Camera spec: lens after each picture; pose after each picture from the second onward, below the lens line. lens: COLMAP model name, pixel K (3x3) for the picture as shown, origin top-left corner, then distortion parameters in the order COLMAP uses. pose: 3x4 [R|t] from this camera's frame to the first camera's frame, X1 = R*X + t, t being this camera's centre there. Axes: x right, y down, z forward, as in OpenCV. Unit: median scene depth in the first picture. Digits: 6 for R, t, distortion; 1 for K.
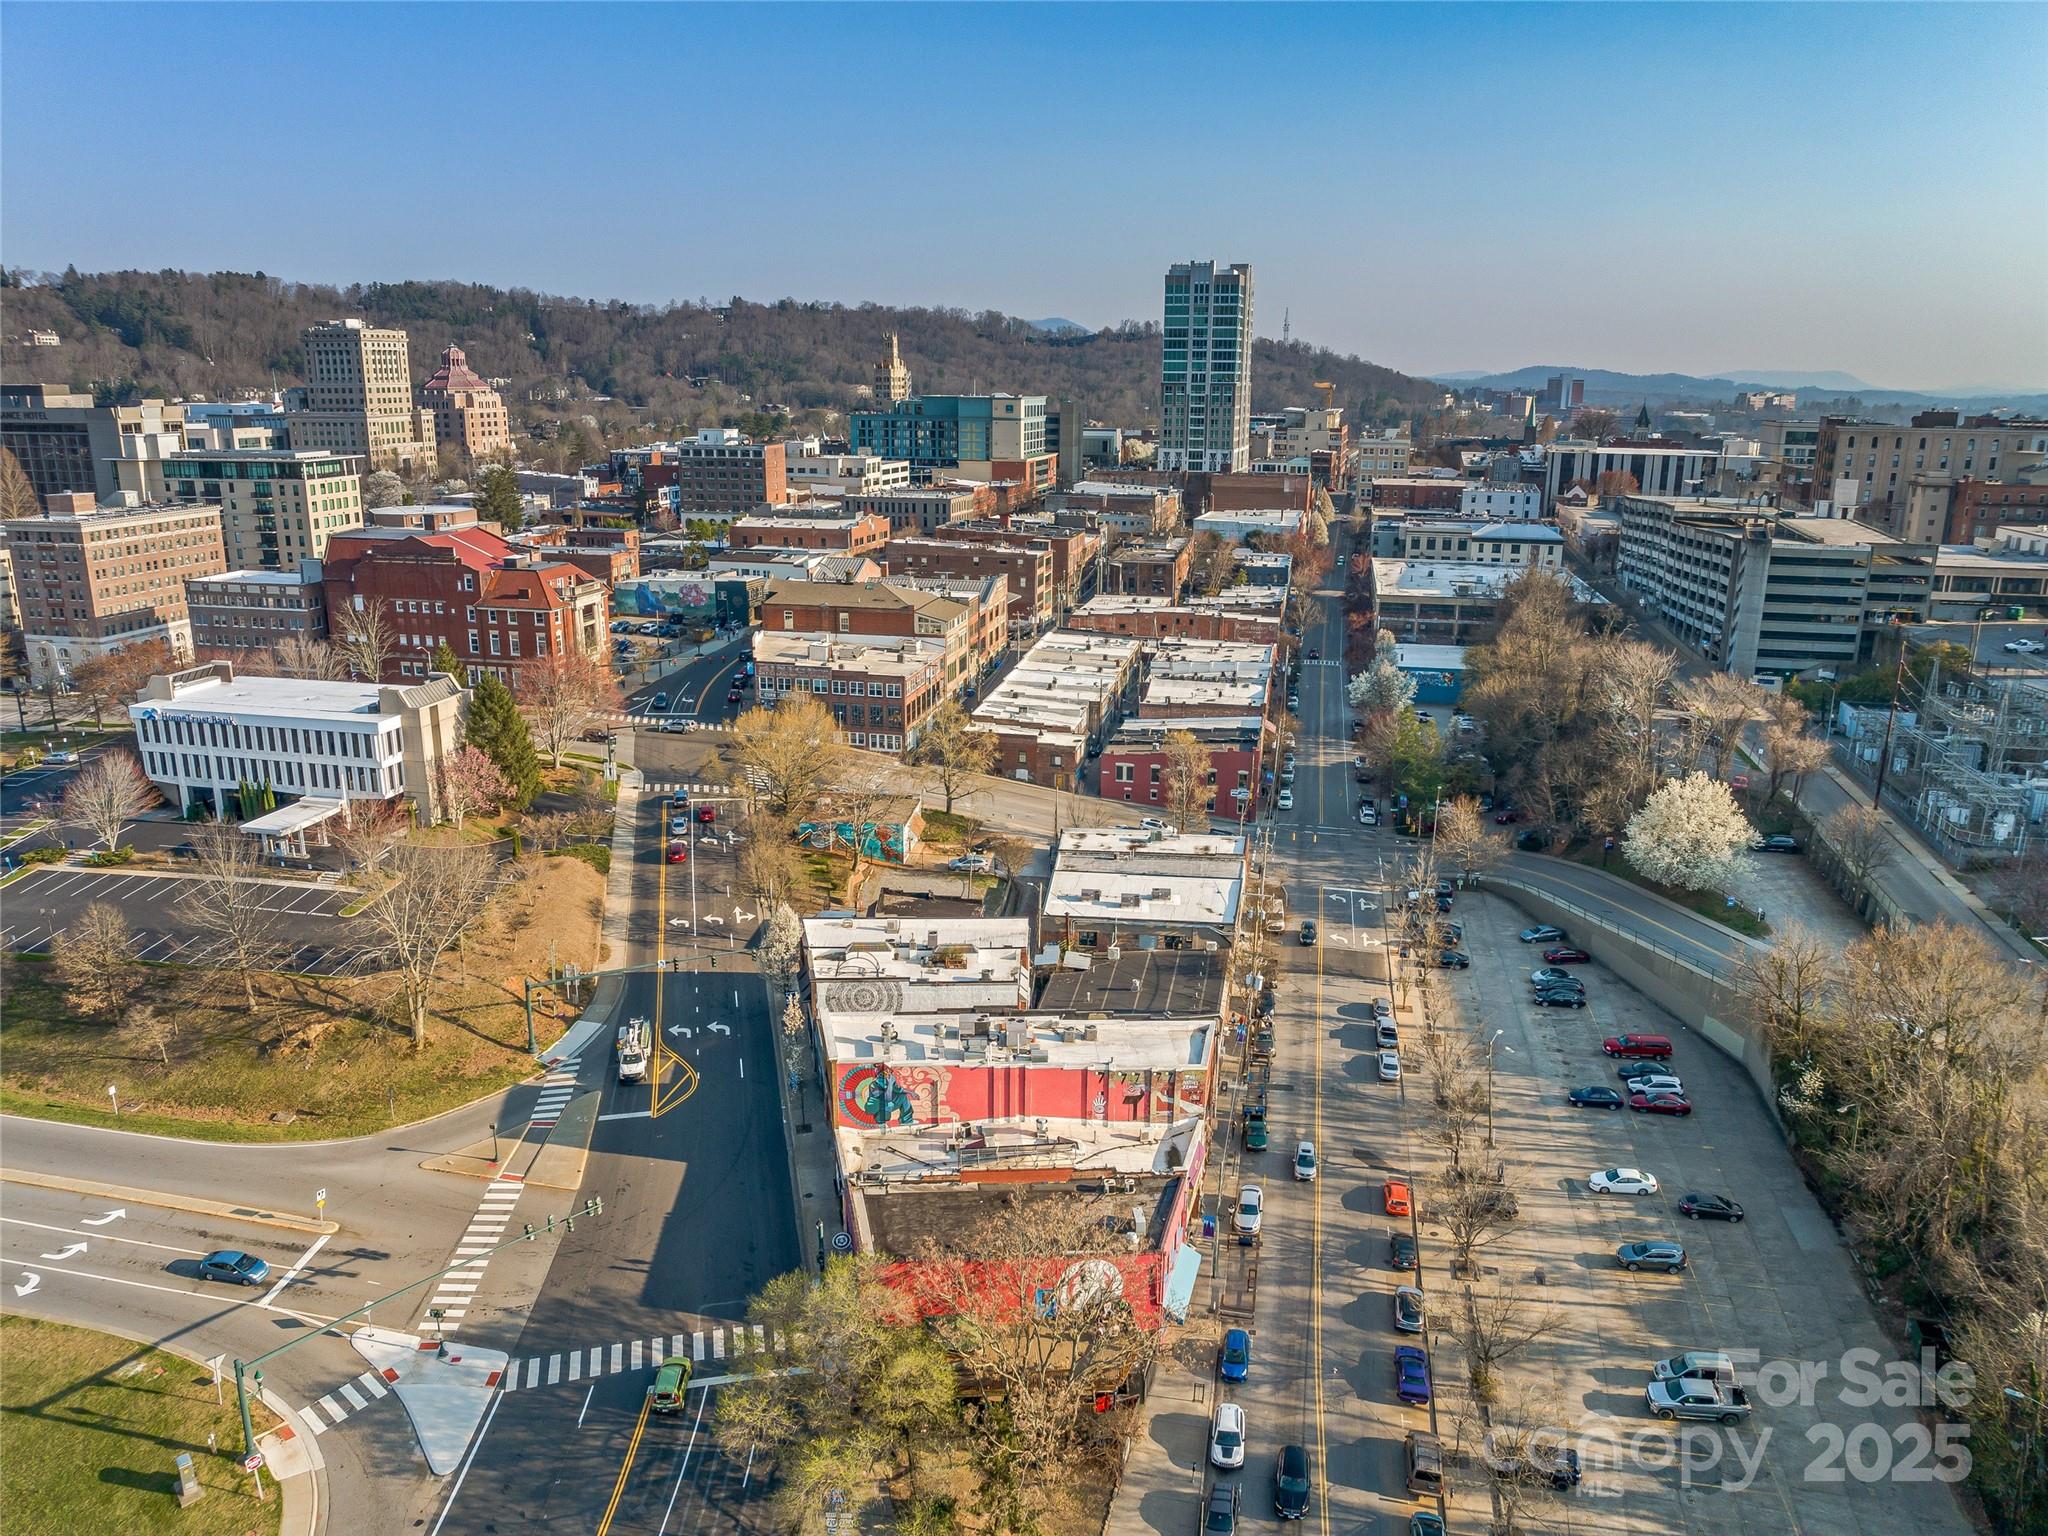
lens RADIAL K [[1446.5, 0, 1027.1], [0, 1446.5, 766.9], [0, 0, 1]] dist [-0.036178, -0.000656]
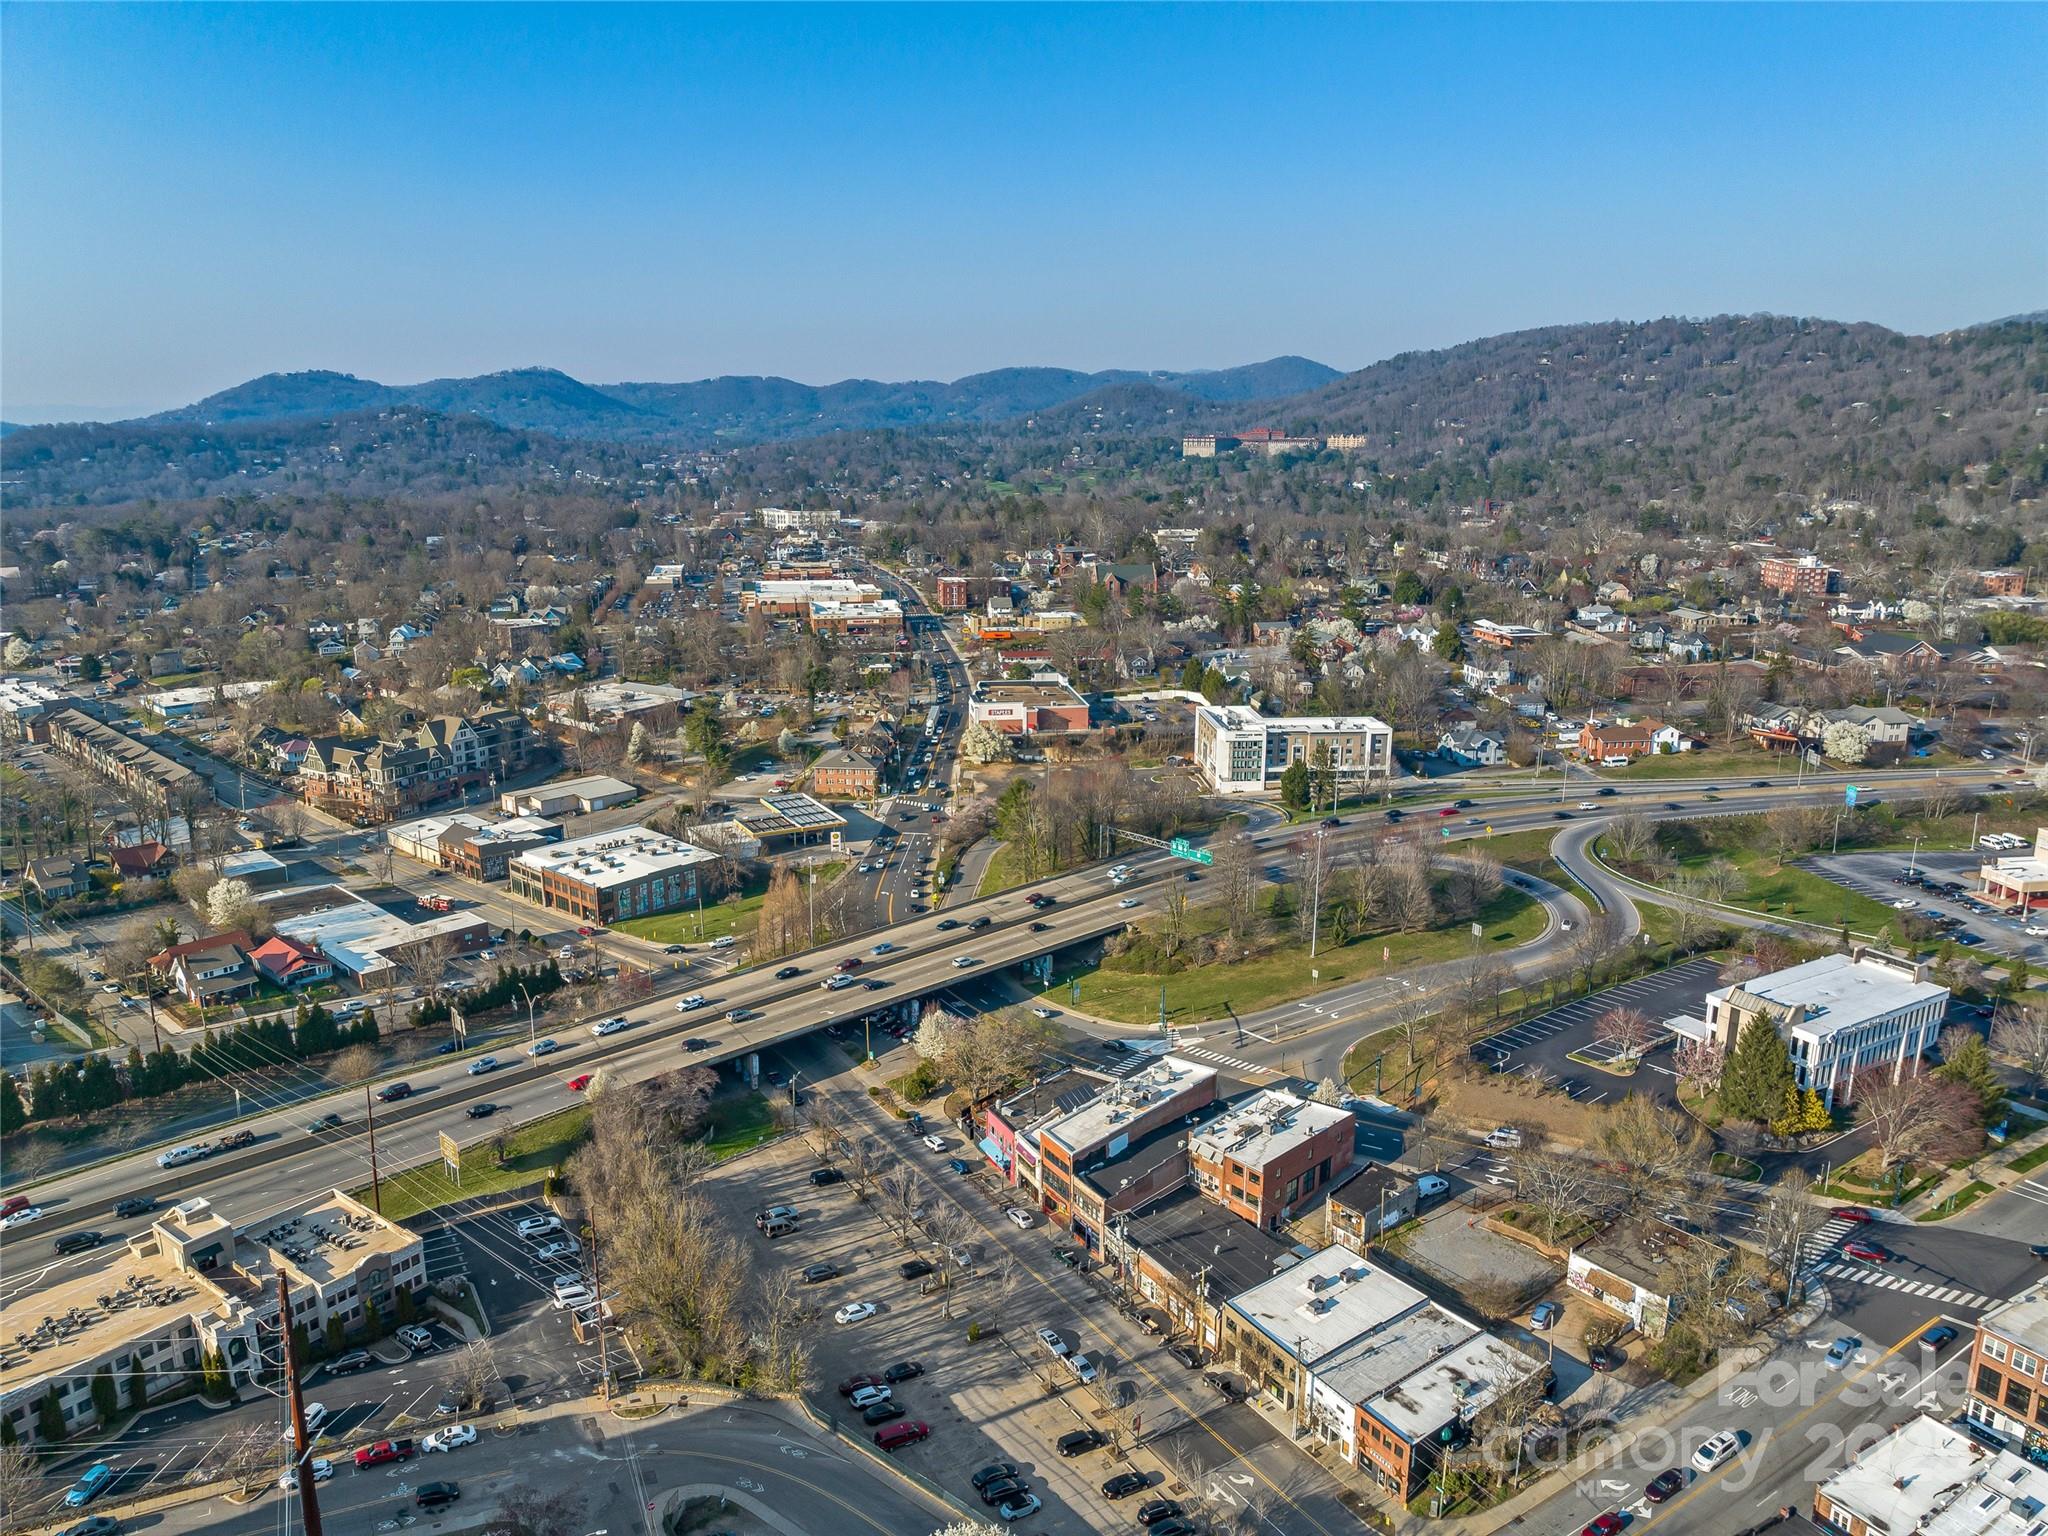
lens RADIAL K [[1443.8, 0, 1033.2], [0, 1443.8, 764.6], [0, 0, 1]] dist [-0.028441, -0.012794]
pose [[-0.730106, 0.151292, -0.666375, 0.626935], [-0.187310, 0.893521, 0.408087, -0.467455], [0.657160, 0.422766, -0.624027, 0.941533]]
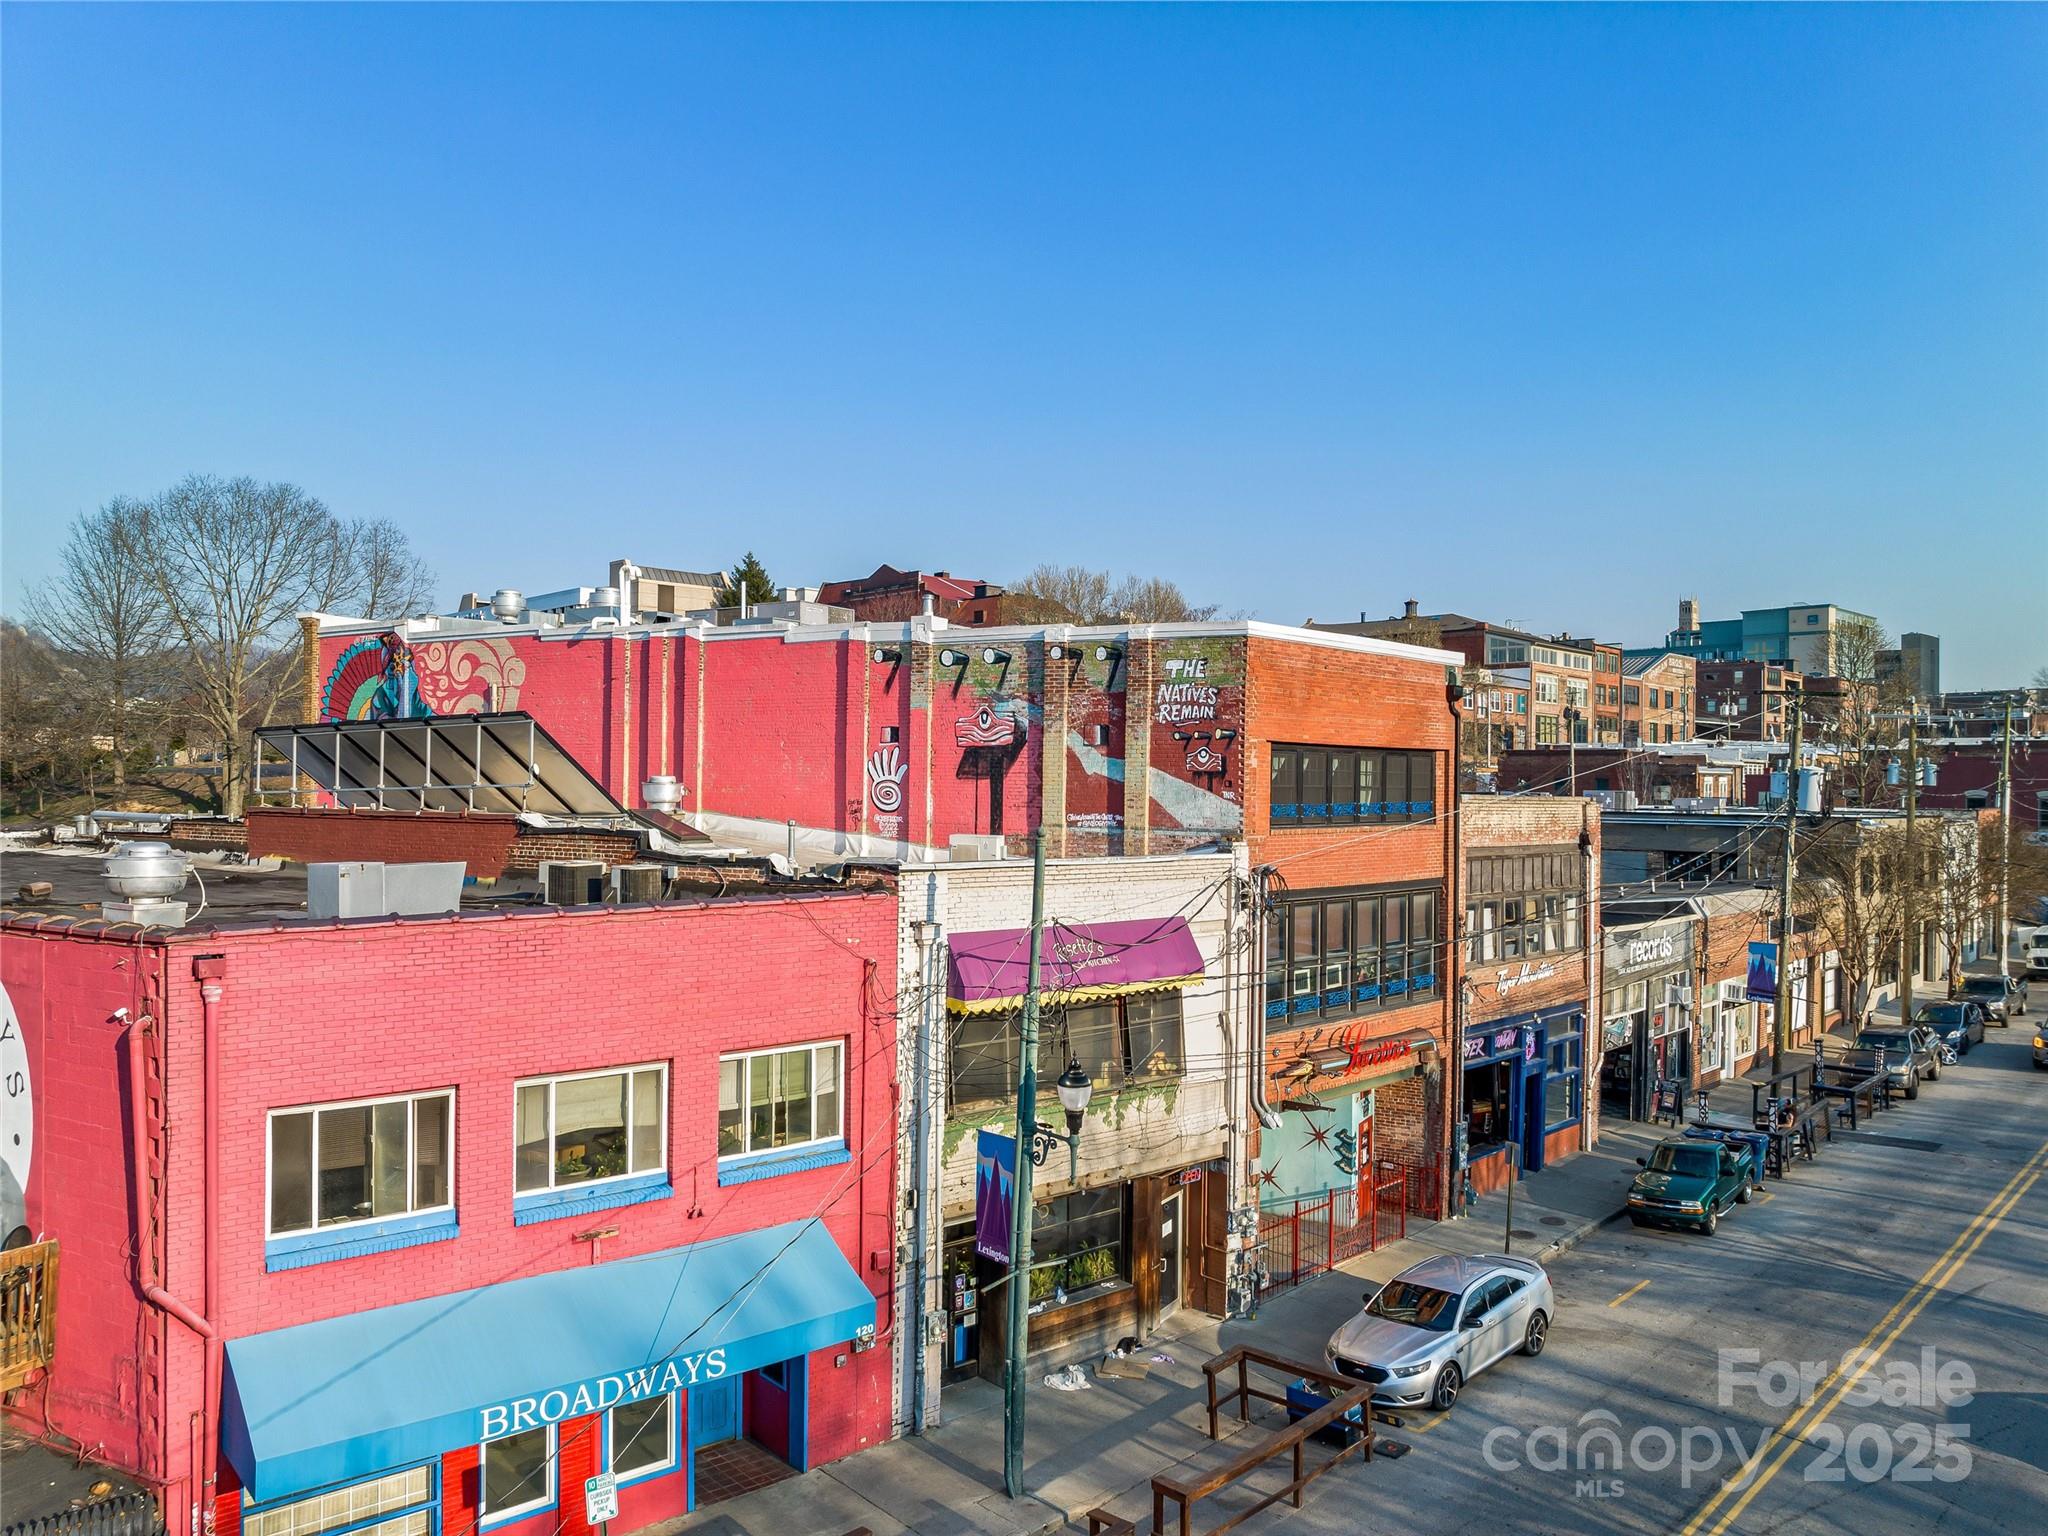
lens RADIAL K [[1443.8, 0, 1033.2], [0, 1443.8, 764.6], [0, 0, 1]] dist [-0.028441, -0.012794]
pose [[0.838081, -0.006743, -0.545504, 0.109906], [-0.146922, 0.960190, -0.237591, 0.142134], [0.525389, 0.279267, 0.803726, 0.381281]]
